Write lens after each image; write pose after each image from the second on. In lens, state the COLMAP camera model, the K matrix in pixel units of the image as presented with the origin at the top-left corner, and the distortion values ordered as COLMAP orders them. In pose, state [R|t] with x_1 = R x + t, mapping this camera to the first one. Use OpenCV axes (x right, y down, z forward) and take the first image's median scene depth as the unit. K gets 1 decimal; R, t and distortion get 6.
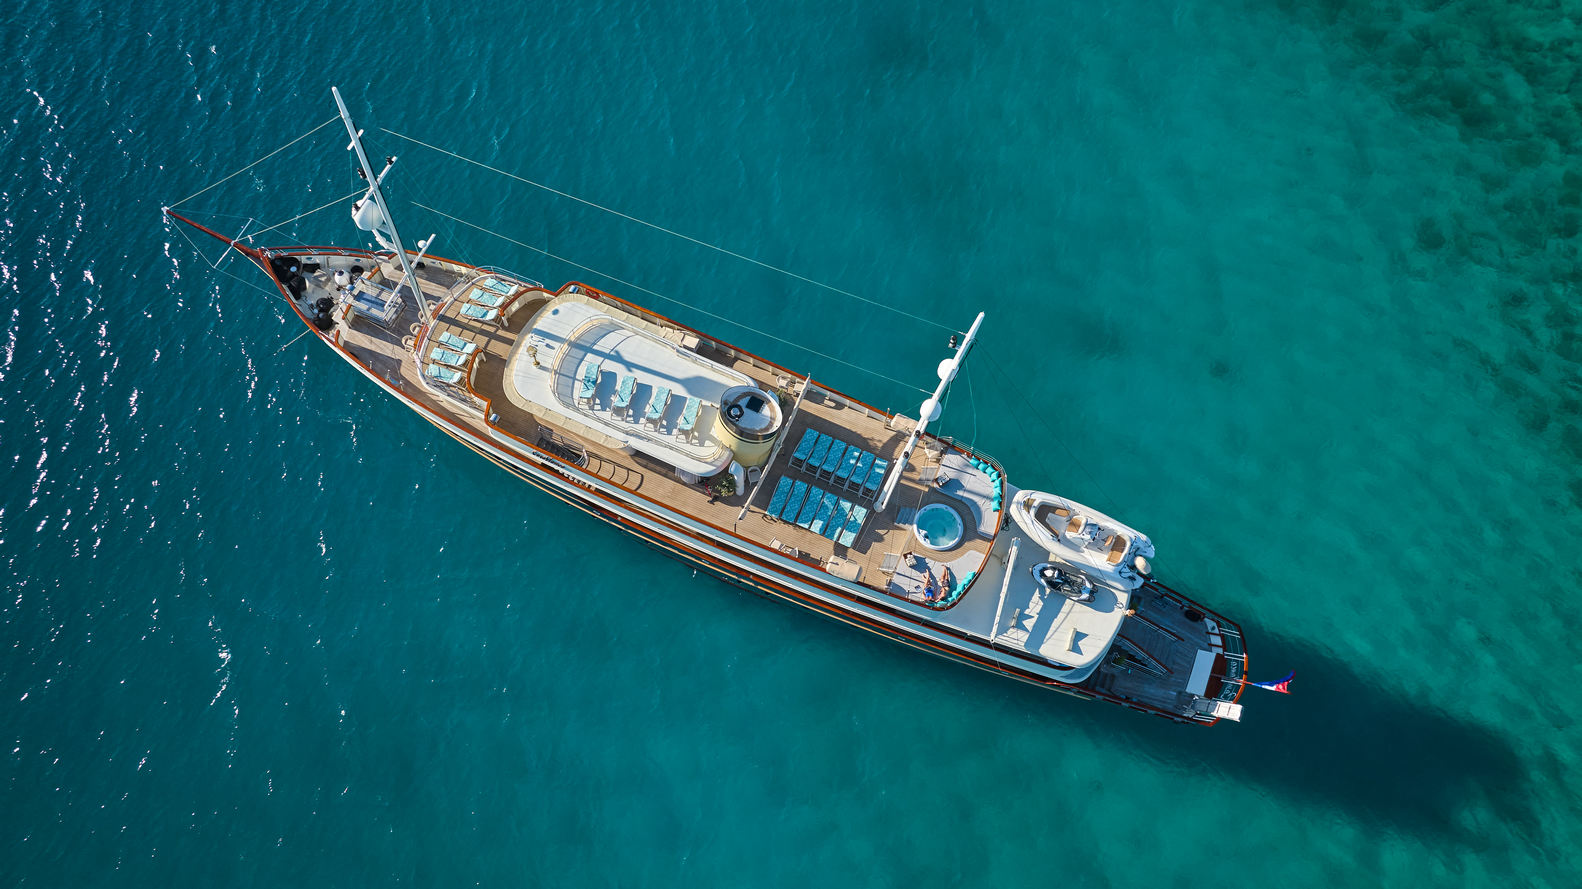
lens RADIAL K [[1134.6, 0, 791.0], [0, 1134.6, 444.5], [0, 0, 1]] dist [-0.002783, 0.001692]
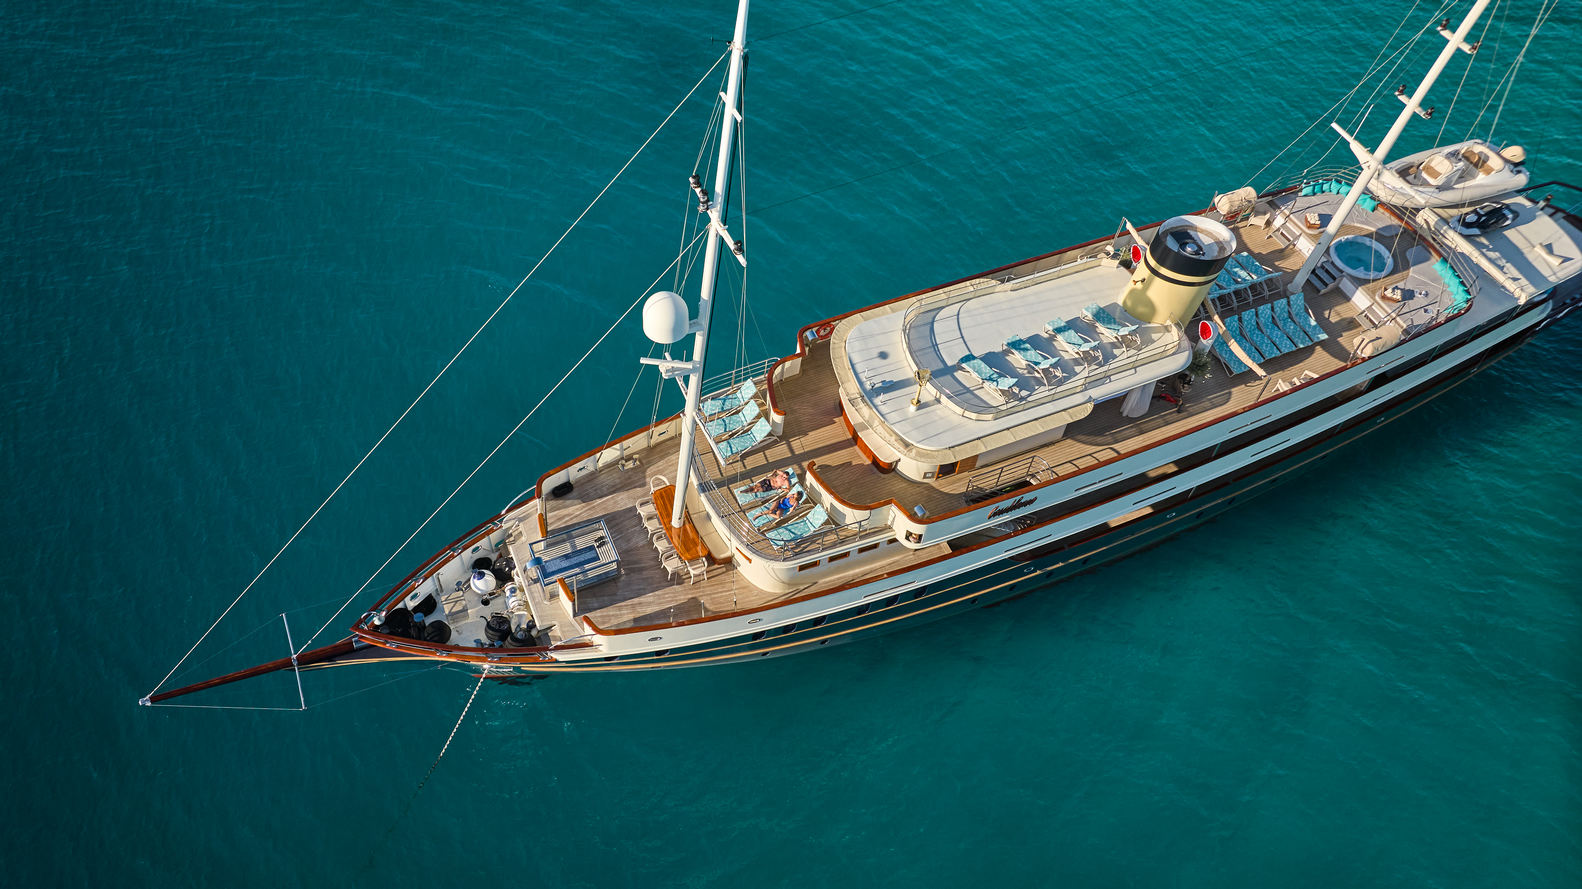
lens RADIAL K [[1134.6, 0, 791.0], [0, 1134.6, 444.5], [0, 0, 1]] dist [-0.002783, 0.001692]
pose [[0.662243, -0.603936, 0.443504, -0.584228], [0.672286, 0.740279, 0.004203, -0.107291], [-0.330856, 0.295378, 0.896262, 0.443410]]
